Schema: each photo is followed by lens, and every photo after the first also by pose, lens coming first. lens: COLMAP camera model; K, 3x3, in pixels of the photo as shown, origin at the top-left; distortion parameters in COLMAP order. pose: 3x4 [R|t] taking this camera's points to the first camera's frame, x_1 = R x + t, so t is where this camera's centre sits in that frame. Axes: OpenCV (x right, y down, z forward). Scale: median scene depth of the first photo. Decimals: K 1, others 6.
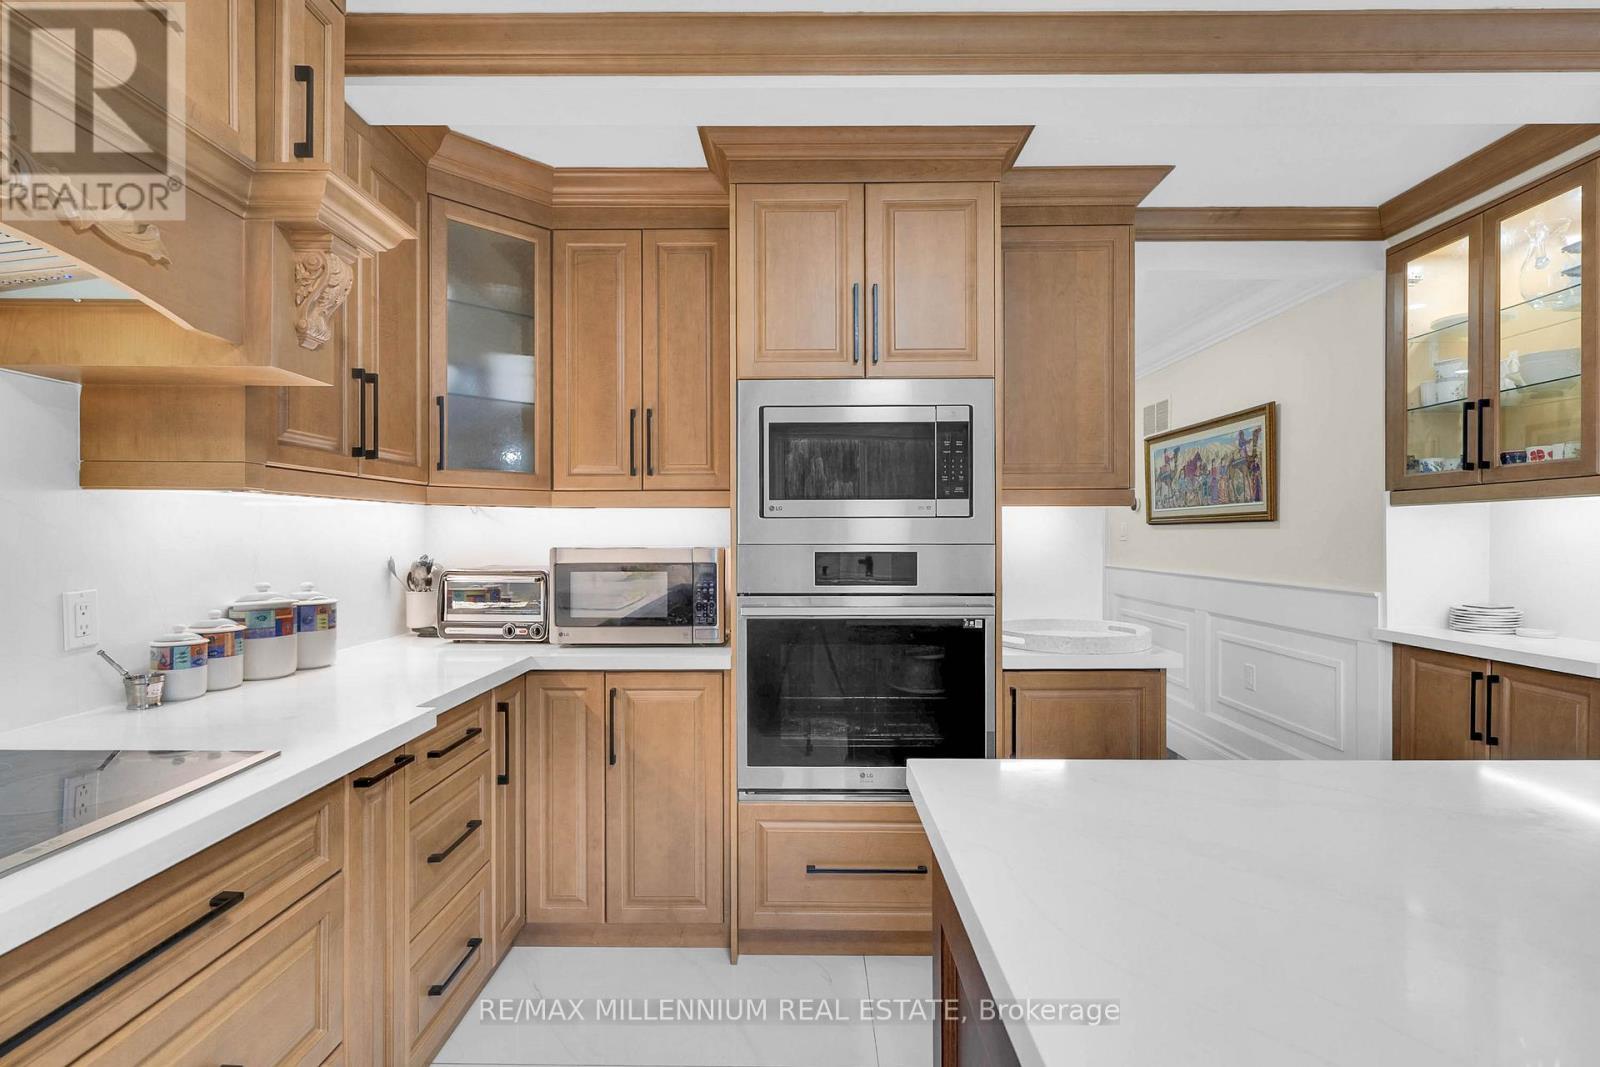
lens RADIAL K [[766.4, 0, 800.0], [0, 766.4, 533.5], [0, 0, 1]] dist [0.000605, 0.000005]
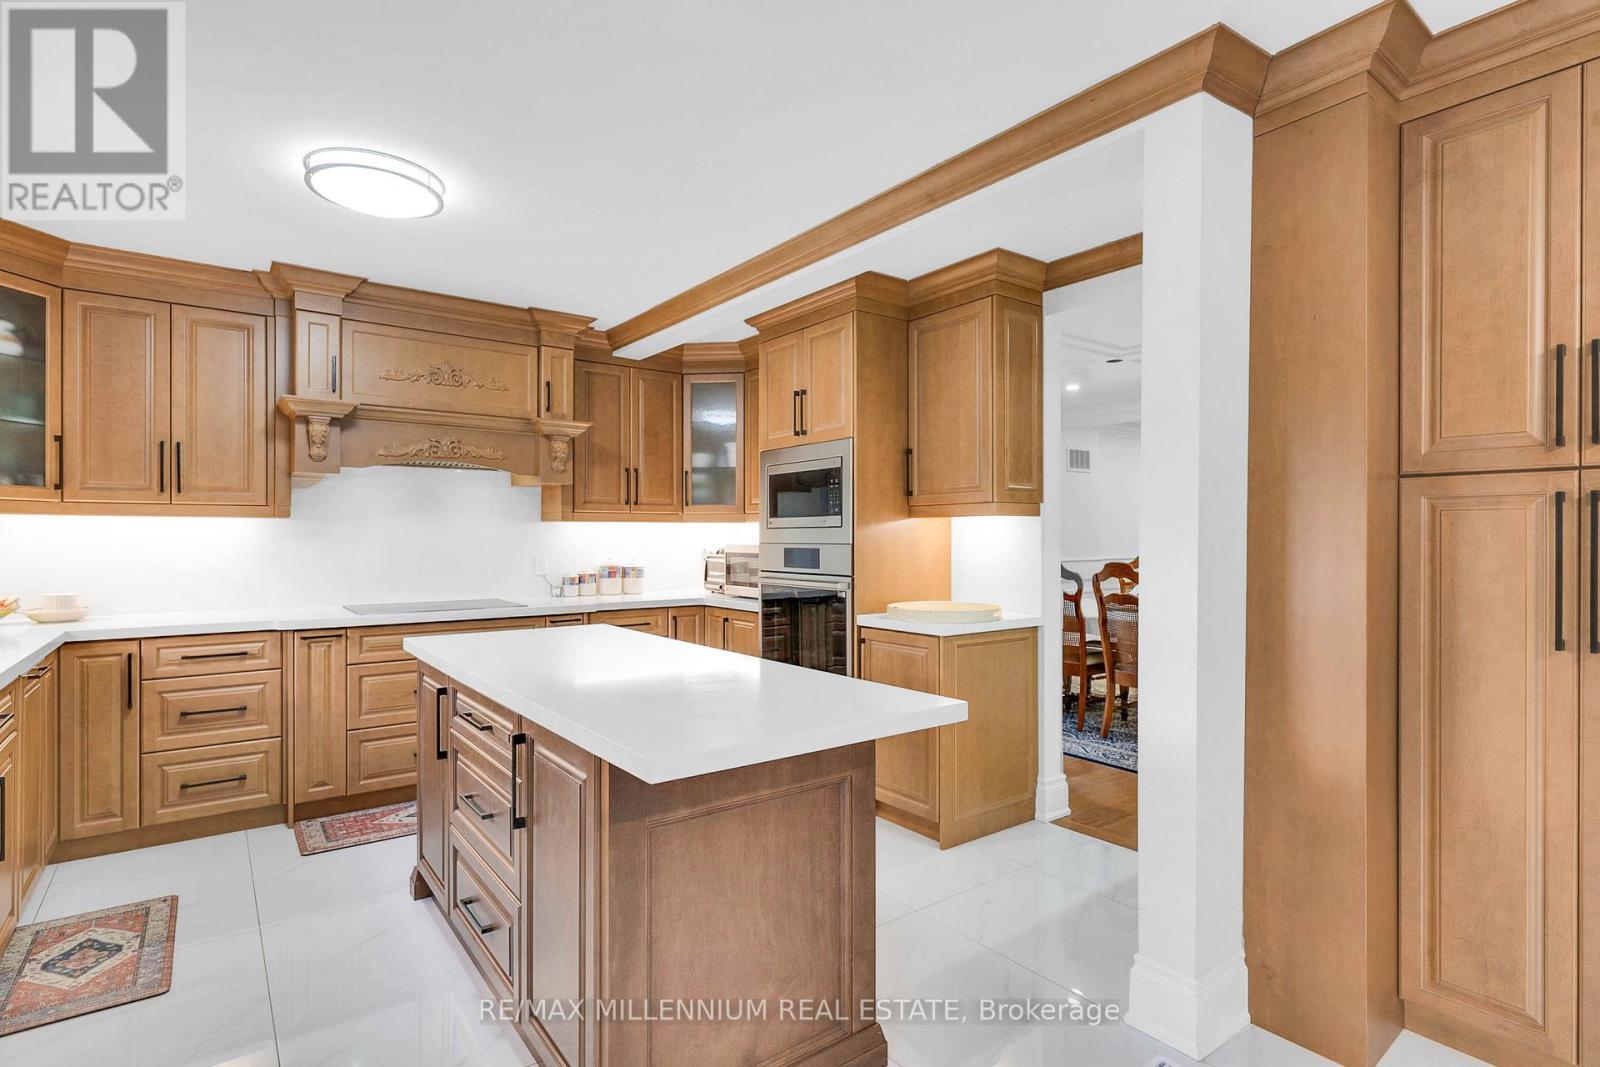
lens RADIAL K [[792.5, 0, 797.7], [0, 792.5, 535.0], [0, 0, 1]] dist [-0.000676, -0.000253]
pose [[0.606232, -0.000294, -0.795288, 1.468873], [-0.001518, 0.999998, -0.001527, -0.002356], [0.795287, 0.002133, 0.606230, -0.064076]]
